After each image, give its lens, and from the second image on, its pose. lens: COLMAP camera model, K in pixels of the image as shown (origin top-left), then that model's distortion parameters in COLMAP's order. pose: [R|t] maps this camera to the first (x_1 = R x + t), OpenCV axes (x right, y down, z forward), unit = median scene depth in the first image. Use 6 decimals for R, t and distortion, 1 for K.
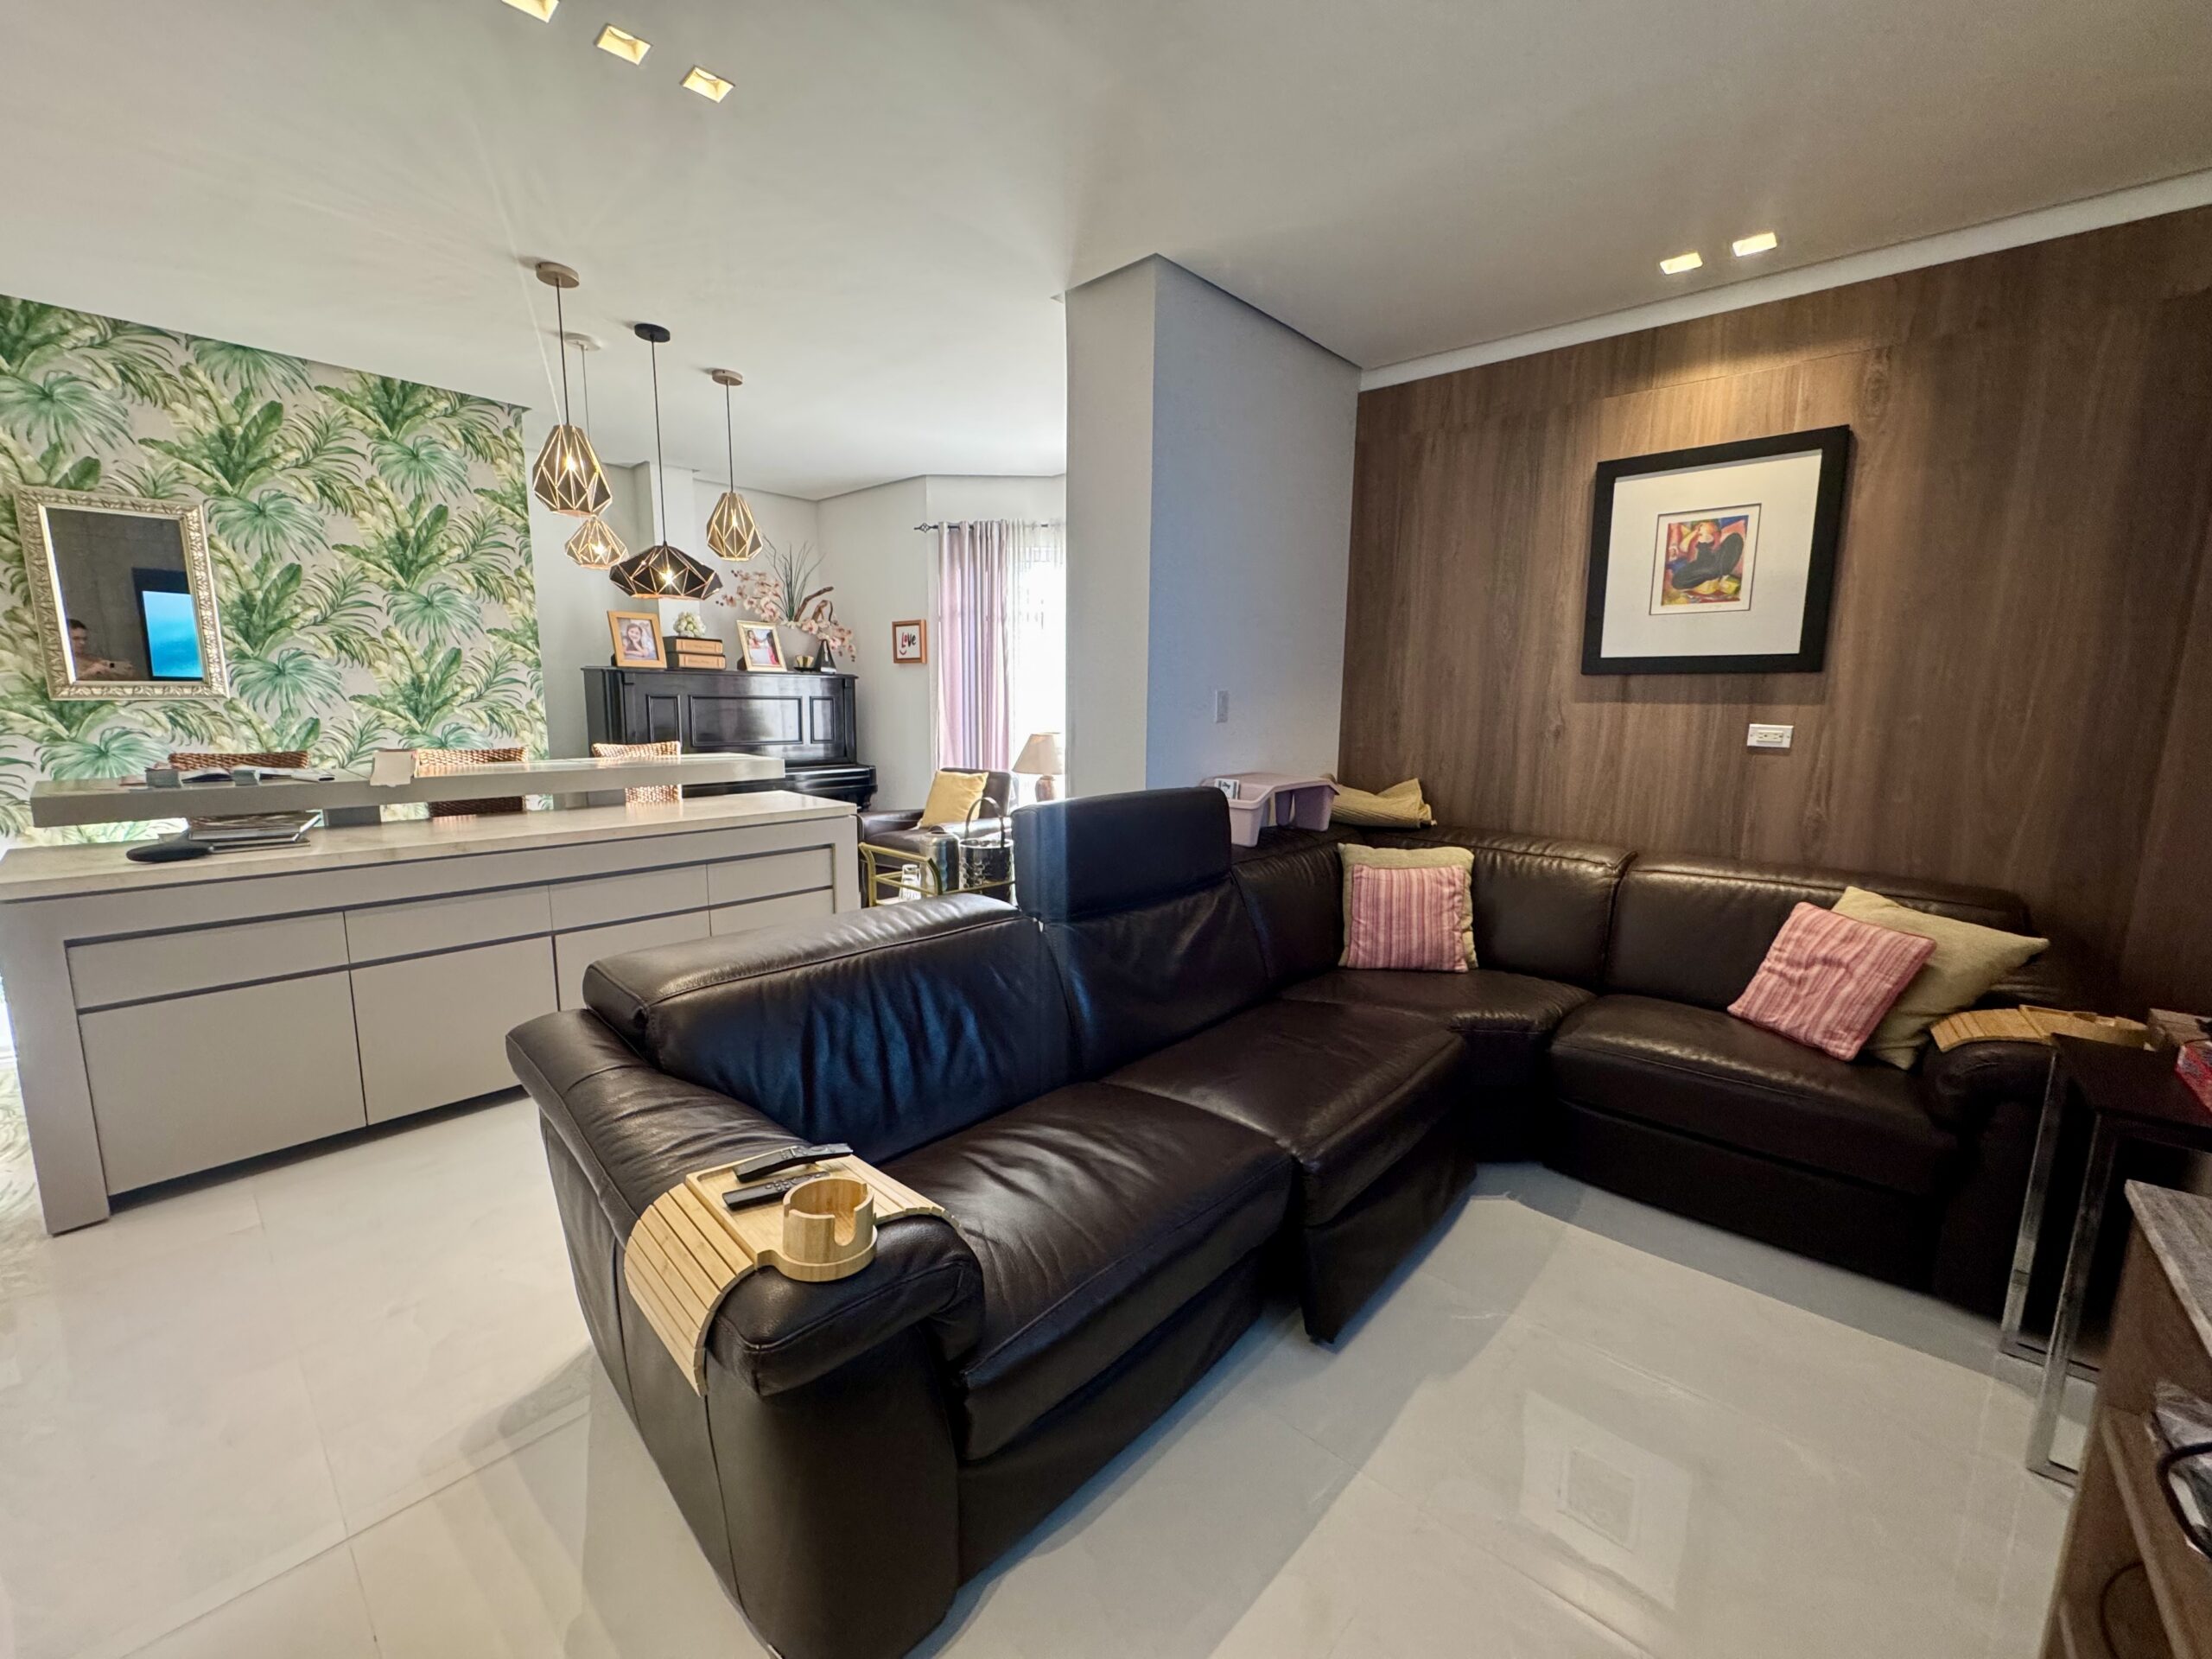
lens RADIAL K [[887.1, 0, 1102.9], [0, 887.1, 830.3], [0, 0, 1]] dist [0.000994, -0.000027]
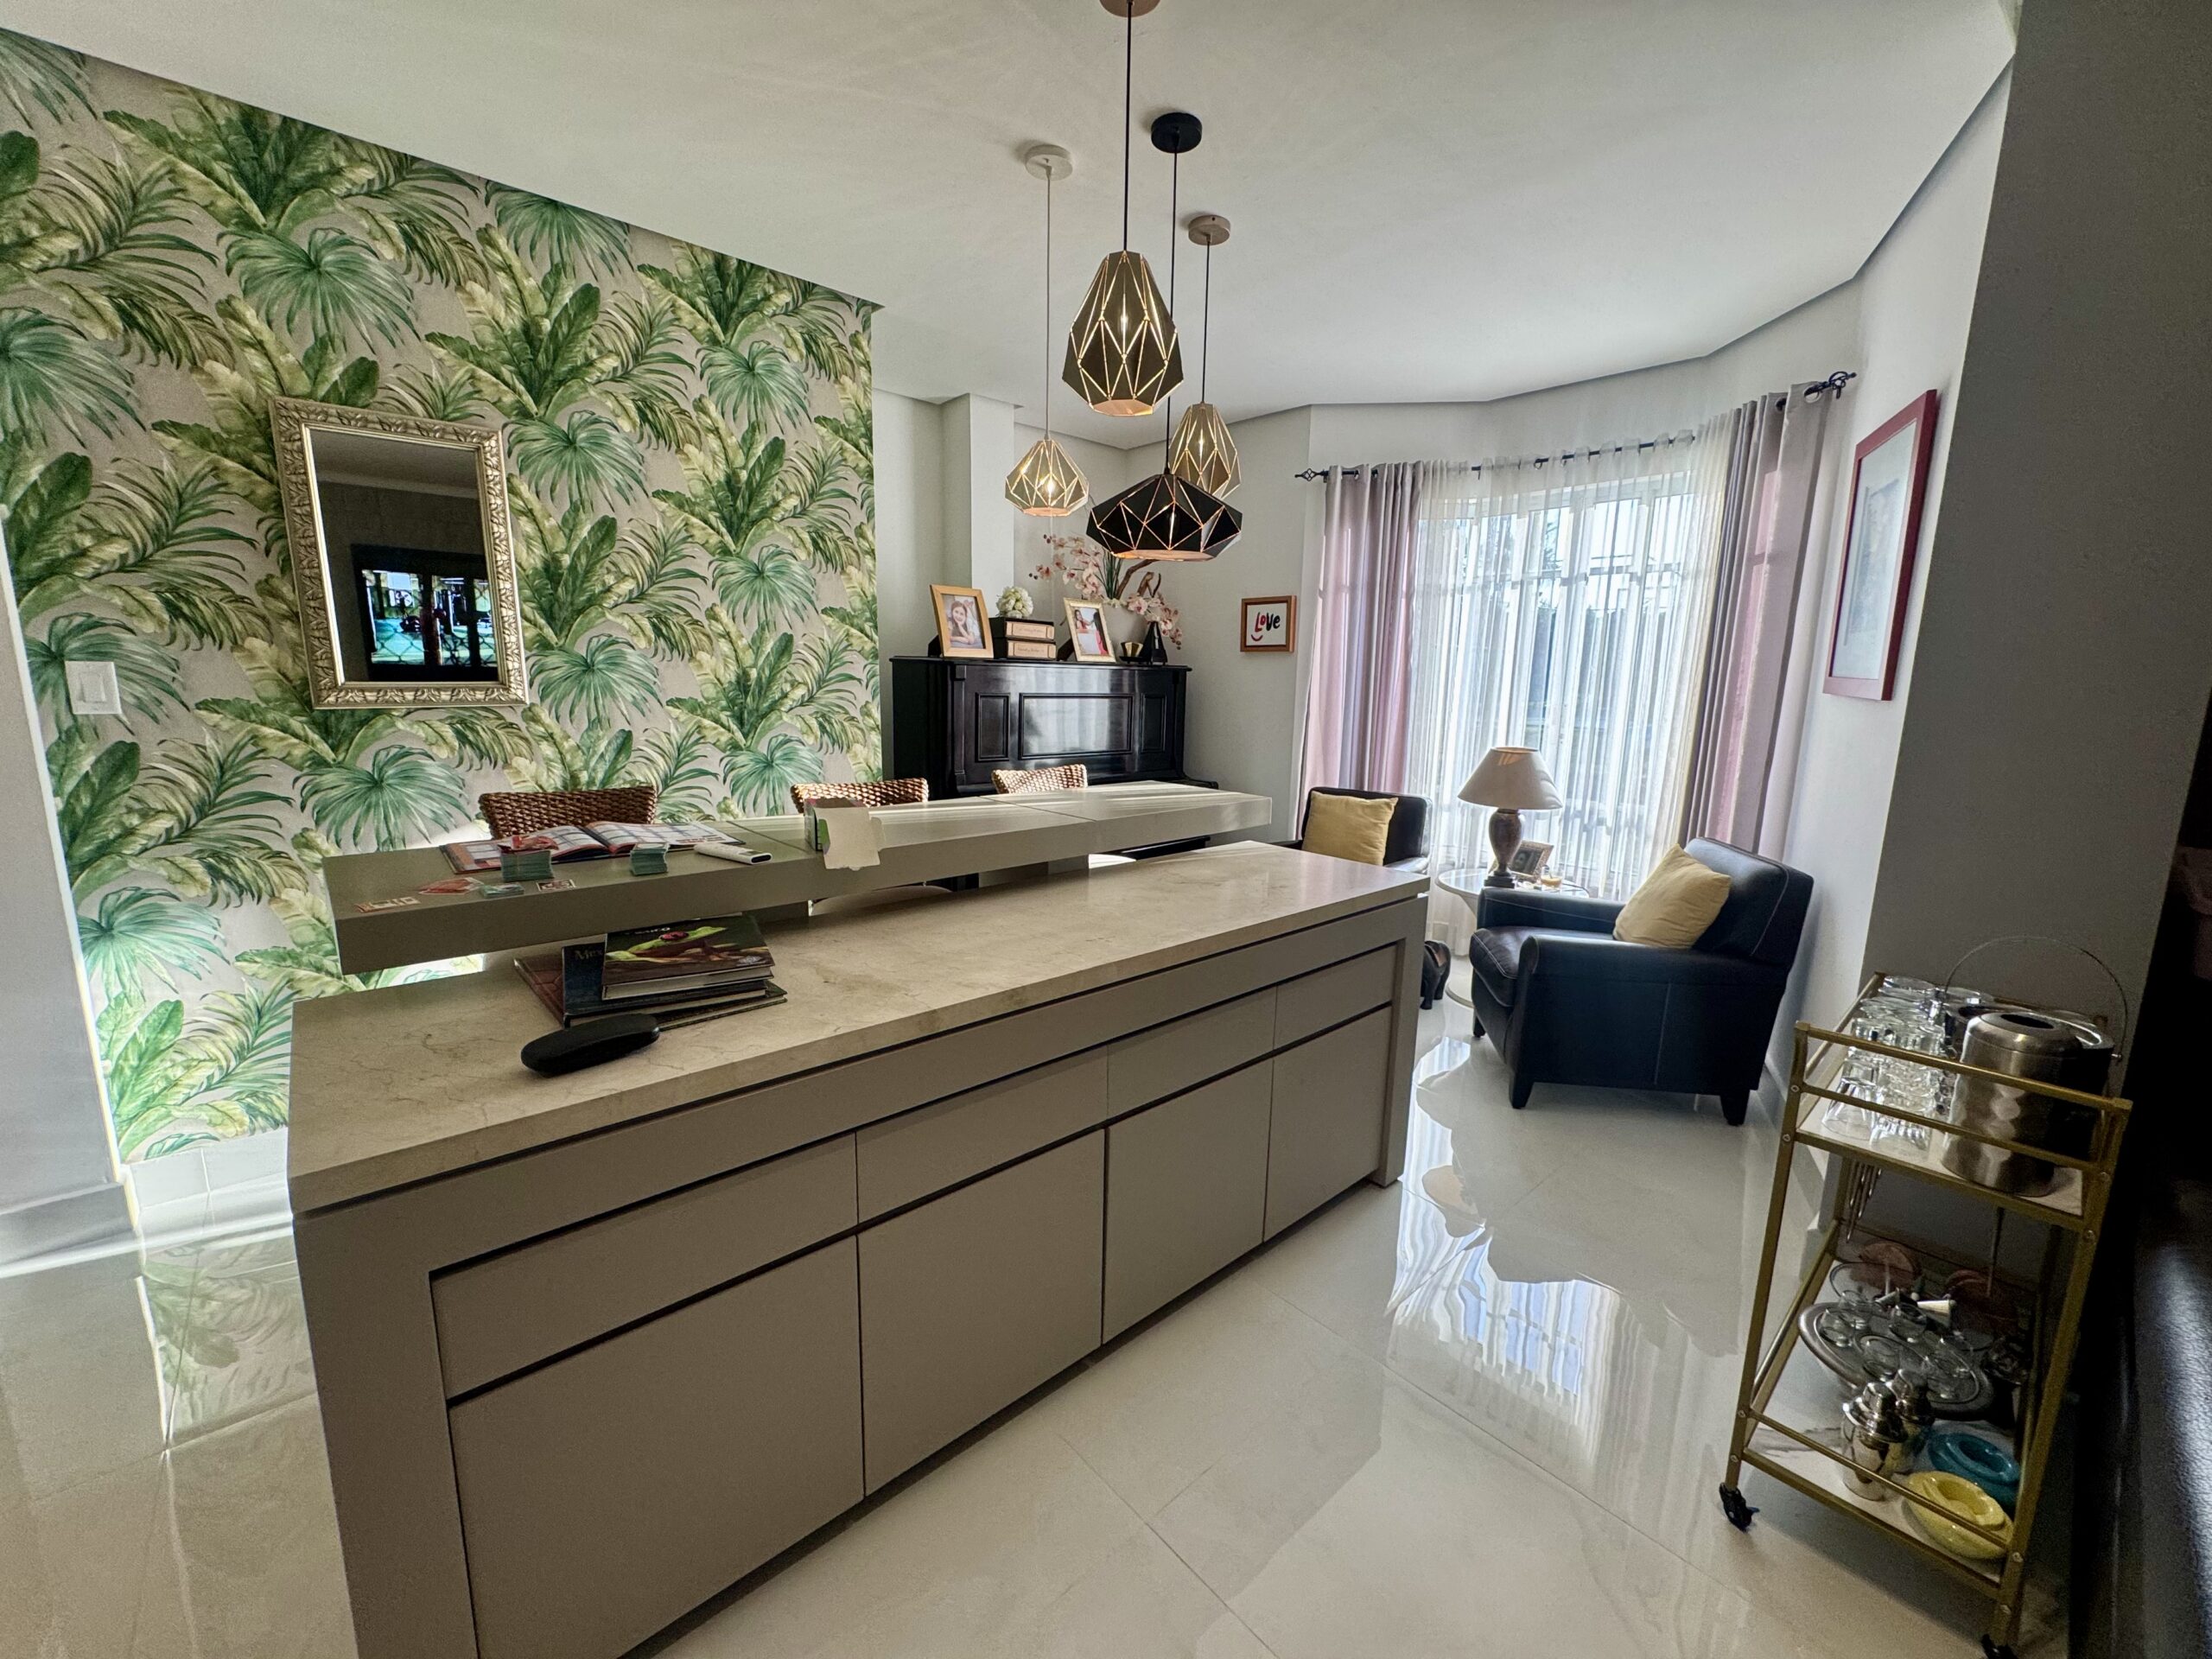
lens RADIAL K [[887.1, 0, 1106.5], [0, 887.1, 831.2], [0, 0, 1]] dist [0.000994, -0.000027]
pose [[0.994616, 0.022195, -0.101228, -0.411404], [-0.020234, 0.999588, 0.020356, -0.065030], [0.101638, -0.018198, 0.994655, 0.306684]]
